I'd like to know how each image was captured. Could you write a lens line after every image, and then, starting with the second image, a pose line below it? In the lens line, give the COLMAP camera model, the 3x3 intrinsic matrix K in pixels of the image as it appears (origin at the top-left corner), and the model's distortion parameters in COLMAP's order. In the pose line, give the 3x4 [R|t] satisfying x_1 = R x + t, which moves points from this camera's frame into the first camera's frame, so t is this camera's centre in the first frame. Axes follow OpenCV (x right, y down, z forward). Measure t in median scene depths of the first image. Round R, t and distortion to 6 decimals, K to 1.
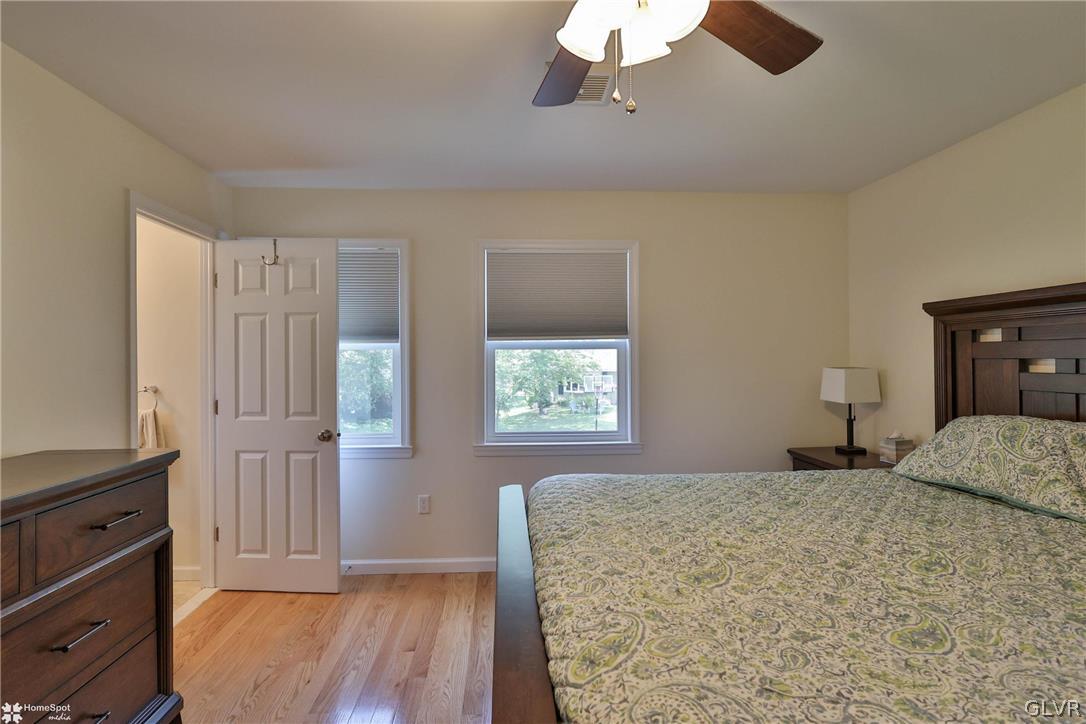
lens RADIAL K [[533.3, 0, 545.7], [0, 533.3, 358.4], [0, 0, 1]] dist [0.003897, 0.001476]
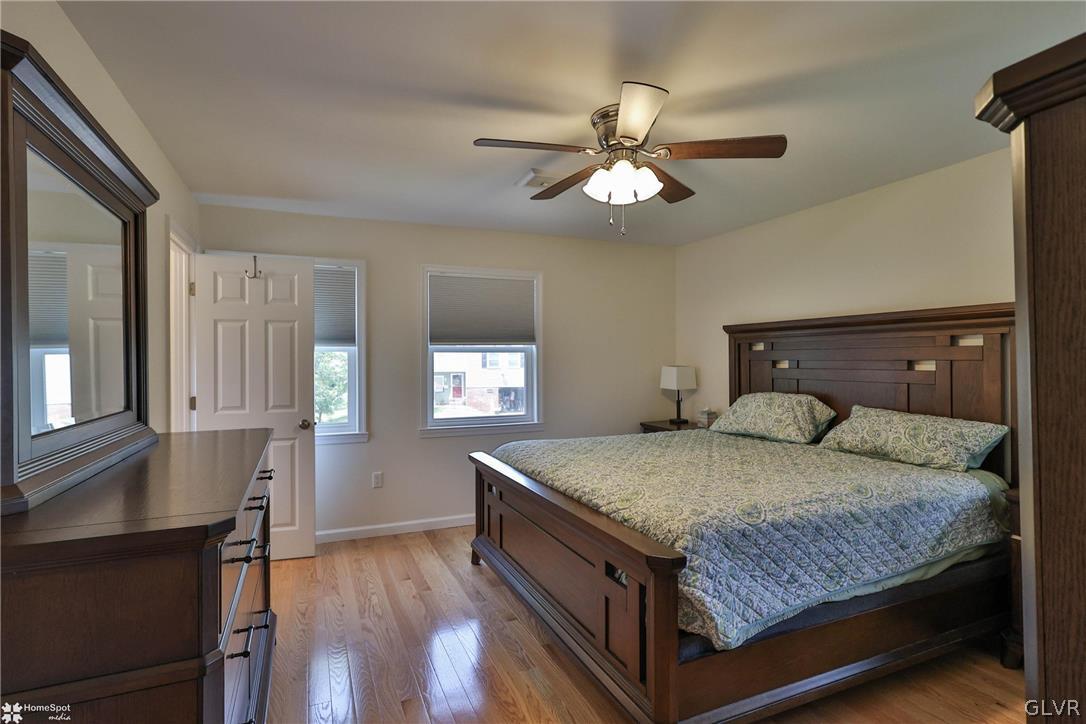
lens RADIAL K [[533.3, 0, 545.7], [0, 533.3, 358.4], [0, 0, 1]] dist [0.003897, 0.001476]
pose [[0.940424, 0.002109, 0.339999, -0.309161], [-0.001480, 0.999997, -0.002111, -0.000585], [-0.340002, 0.001482, 0.940424, -0.297495]]
